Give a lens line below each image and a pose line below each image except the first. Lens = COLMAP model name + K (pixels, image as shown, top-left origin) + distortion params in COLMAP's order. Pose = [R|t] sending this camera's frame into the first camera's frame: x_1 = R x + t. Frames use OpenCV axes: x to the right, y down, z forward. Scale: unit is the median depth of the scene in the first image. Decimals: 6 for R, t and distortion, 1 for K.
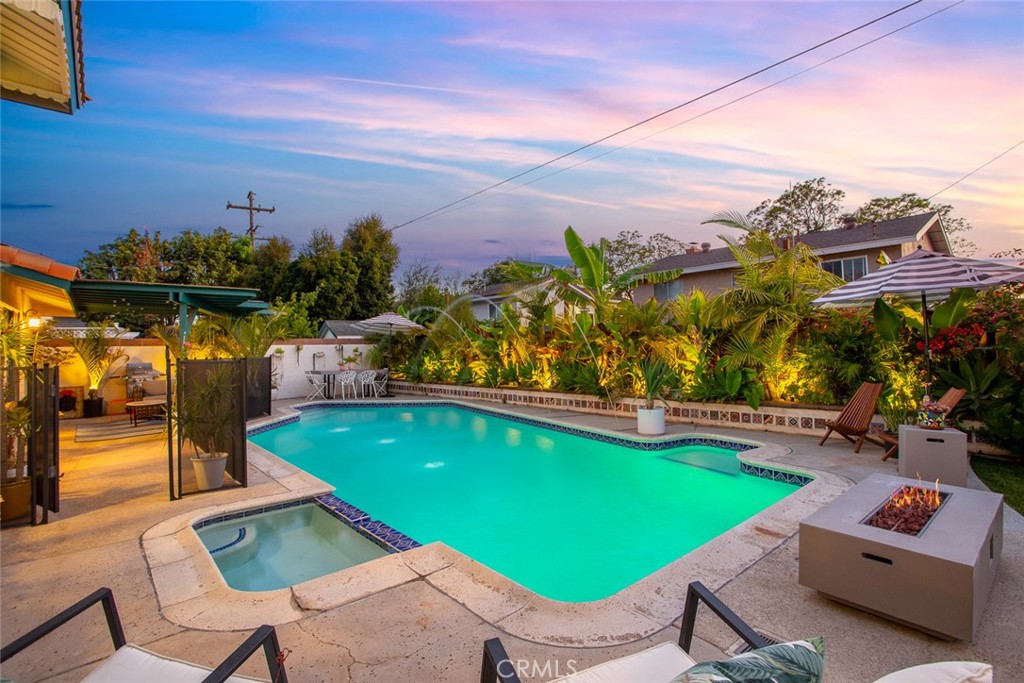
lens RADIAL K [[497.4, 0, 511.3], [0, 497.4, 344.4], [0, 0, 1]] dist [-0.004147, -0.000354]
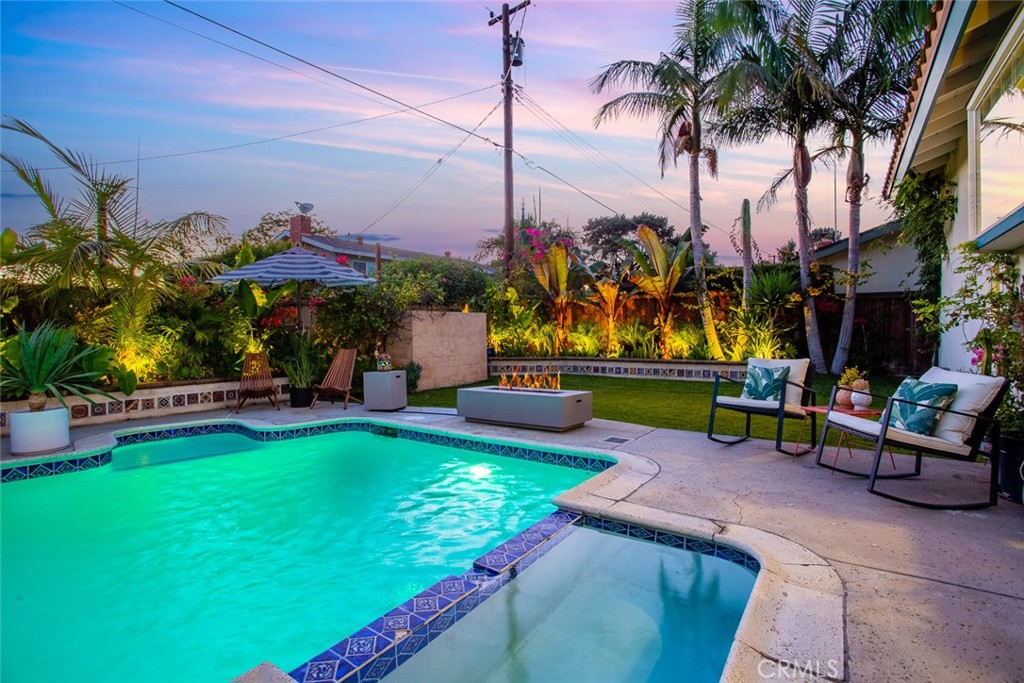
lens RADIAL K [[497.4, 0, 513.0], [0, 497.4, 335.8], [0, 0, 1]] dist [-0.004147, -0.000354]
pose [[-0.271483, 0.015235, 0.962323, -0.502088], [0.002408, 0.999882, -0.015150, 0.050531], [-0.962440, -0.001795, -0.271488, 0.650032]]
